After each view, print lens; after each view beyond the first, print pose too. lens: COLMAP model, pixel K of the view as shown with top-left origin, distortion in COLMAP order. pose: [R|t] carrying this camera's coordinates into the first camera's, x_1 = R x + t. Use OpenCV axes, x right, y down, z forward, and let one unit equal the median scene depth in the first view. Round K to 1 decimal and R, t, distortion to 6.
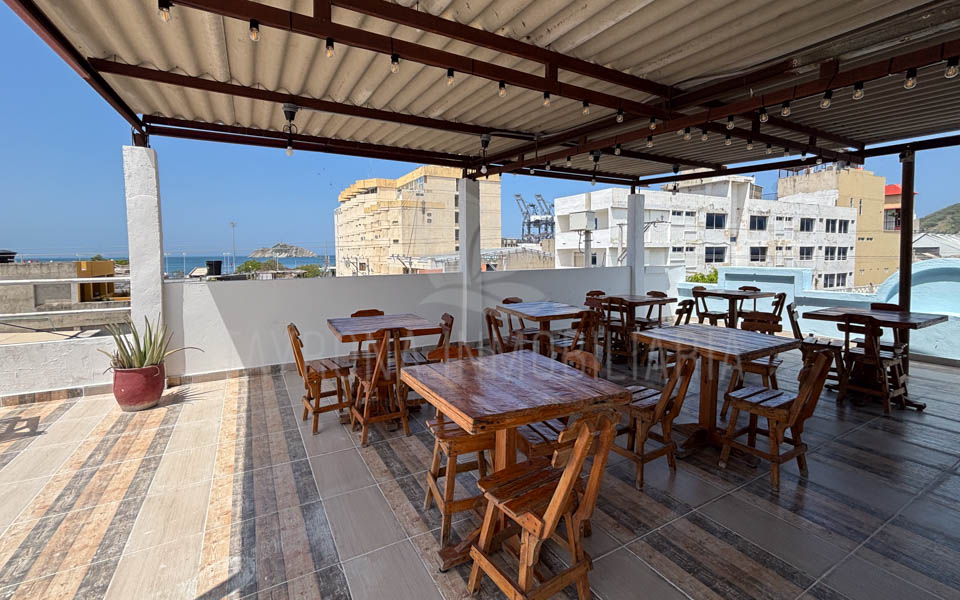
lens RADIAL K [[399.7, 0, 487.8], [0, 399.7, 286.5], [0, 0, 1]] dist [-0.000419, 0.000063]
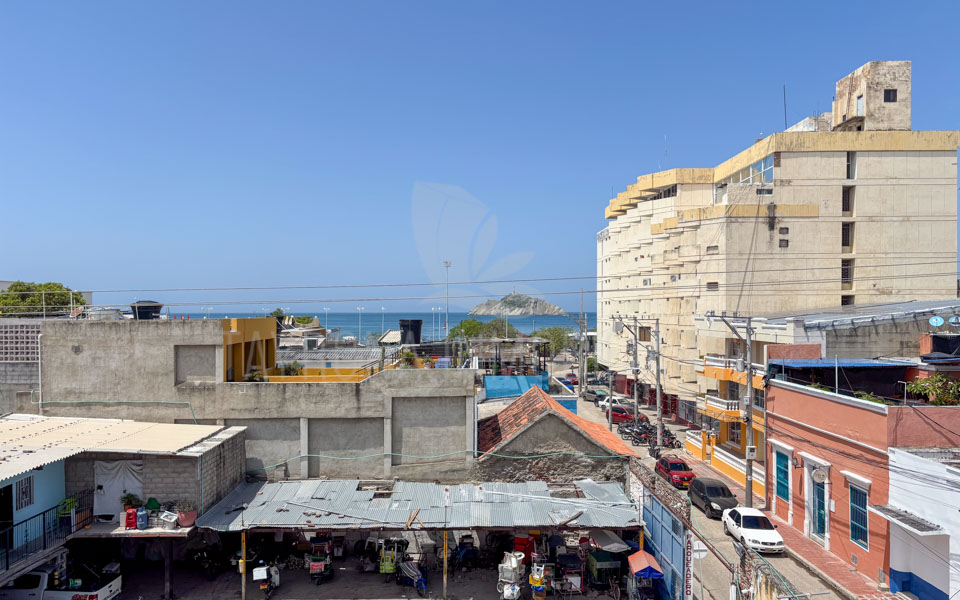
lens RADIAL K [[692.5, 0, 479.6], [0, 692.5, 300.4], [0, 0, 1]] dist [-0.000397, -0.000546]
pose [[0.865158, -0.001115, -0.501498, -0.044535], [-0.047131, 0.995391, -0.083520, -0.007075], [0.499279, 0.095894, 0.861118, 0.097208]]
